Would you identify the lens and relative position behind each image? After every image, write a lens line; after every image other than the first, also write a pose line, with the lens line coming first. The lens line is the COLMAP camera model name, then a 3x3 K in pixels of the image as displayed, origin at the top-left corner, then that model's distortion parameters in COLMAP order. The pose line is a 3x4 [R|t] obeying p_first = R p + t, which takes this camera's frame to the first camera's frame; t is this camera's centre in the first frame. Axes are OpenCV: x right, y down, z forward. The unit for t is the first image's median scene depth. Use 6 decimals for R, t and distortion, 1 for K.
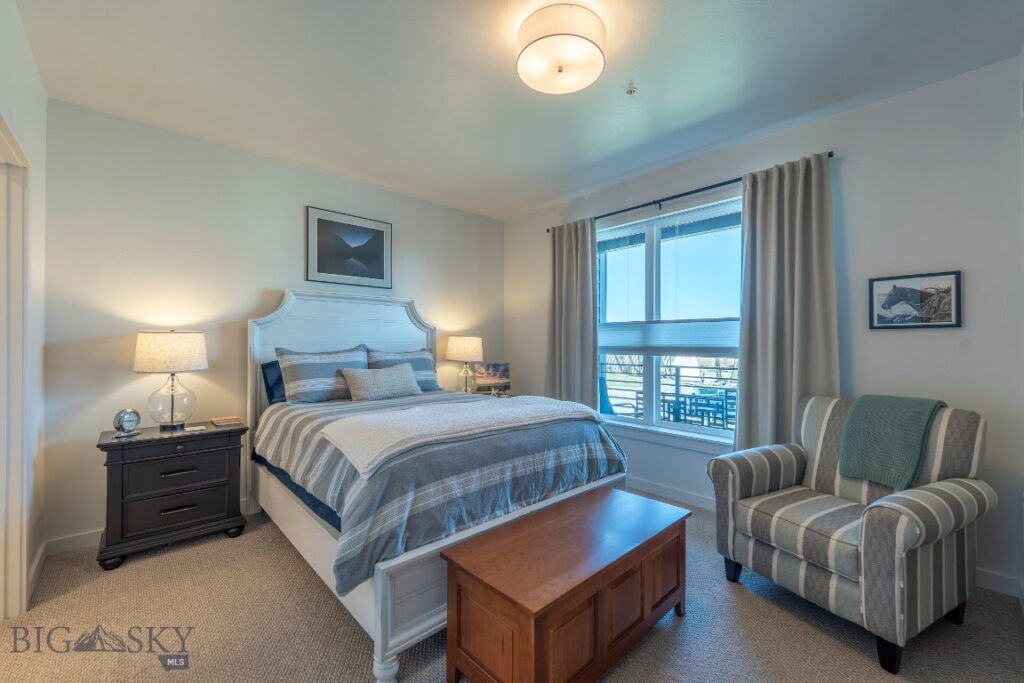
lens RADIAL K [[414.3, 0, 512.2], [0, 414.3, 342.1], [0, 0, 1]] dist [-0.002549, -0.000557]
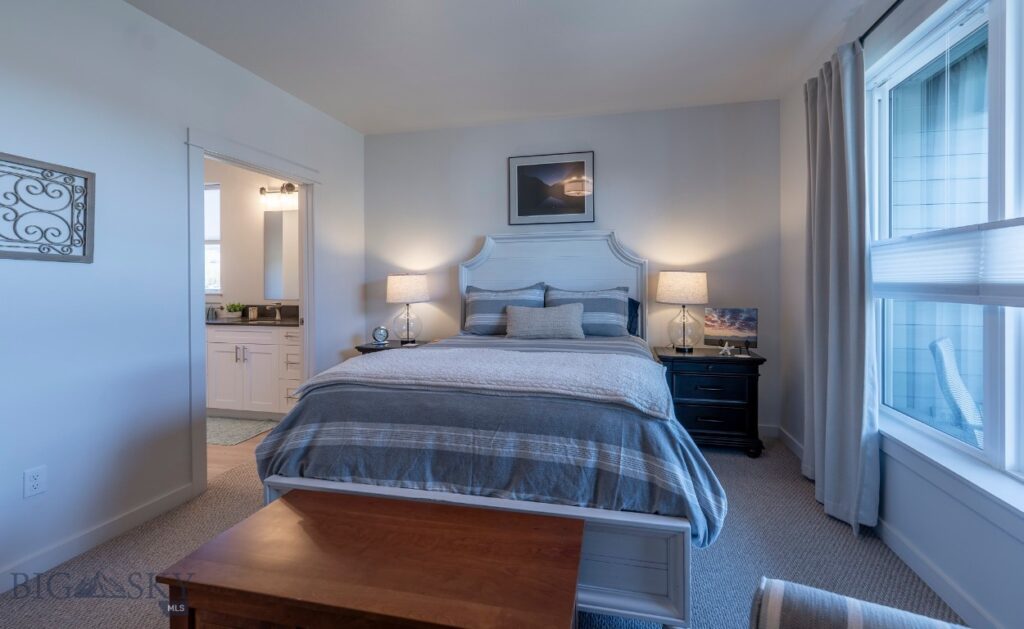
lens RADIAL K [[419.1, 0, 525.1], [0, 419.1, 281.6], [0, 0, 1]] dist [0.001196, 0.000182]
pose [[0.571084, -0.007269, -0.820860, 0.498246], [0.011952, 0.999928, -0.000540, 0.003873], [0.820805, -0.009502, 0.571130, 0.441312]]
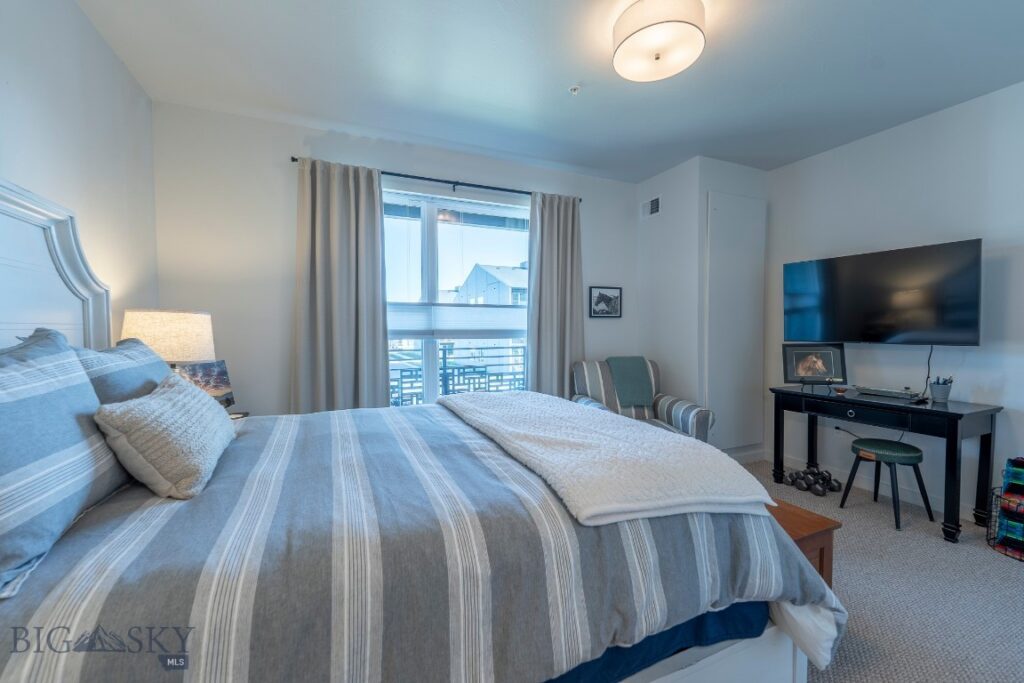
lens RADIAL K [[414.3, 0, 503.0], [0, 414.3, 338.9], [0, 0, 1]] dist [-0.002549, -0.000557]
pose [[0.330151, -0.029563, 0.943465, -0.632983], [-0.002399, 0.999480, 0.032158, 0.001106], [-0.943925, -0.012881, 0.329908, 0.639820]]
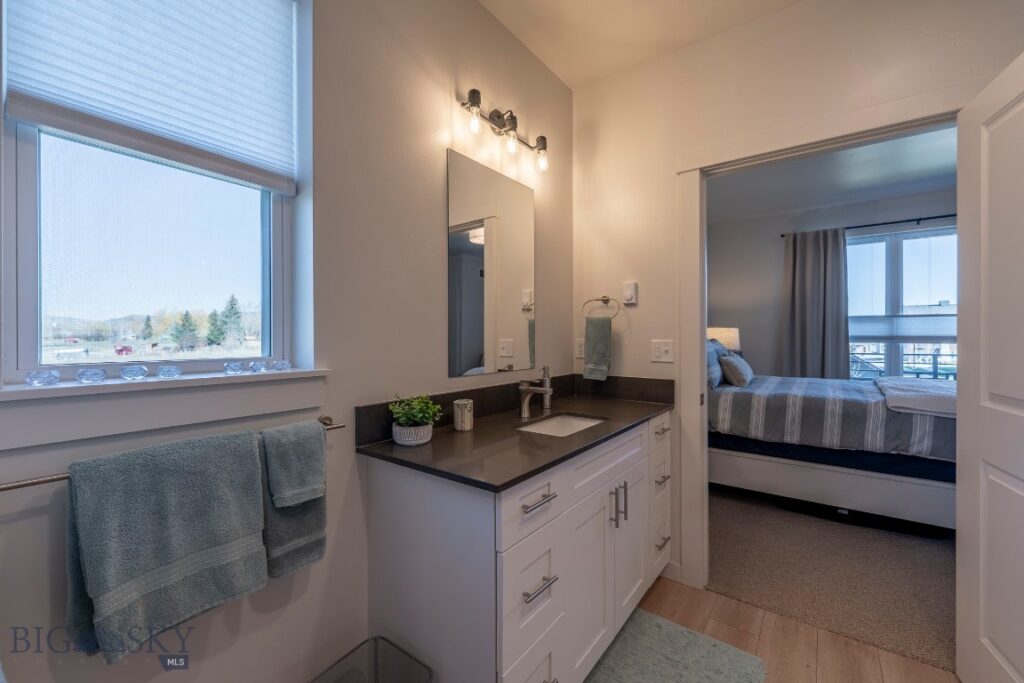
lens RADIAL K [[414.3, 0, 518.0], [0, 414.3, 340.4], [0, 0, 1]] dist [-0.002549, -0.000557]
pose [[0.980789, -0.009937, 0.194817, -1.220411], [0.005839, 0.999750, 0.021601, -0.010418], [-0.194983, -0.020048, 0.980602, 0.014665]]
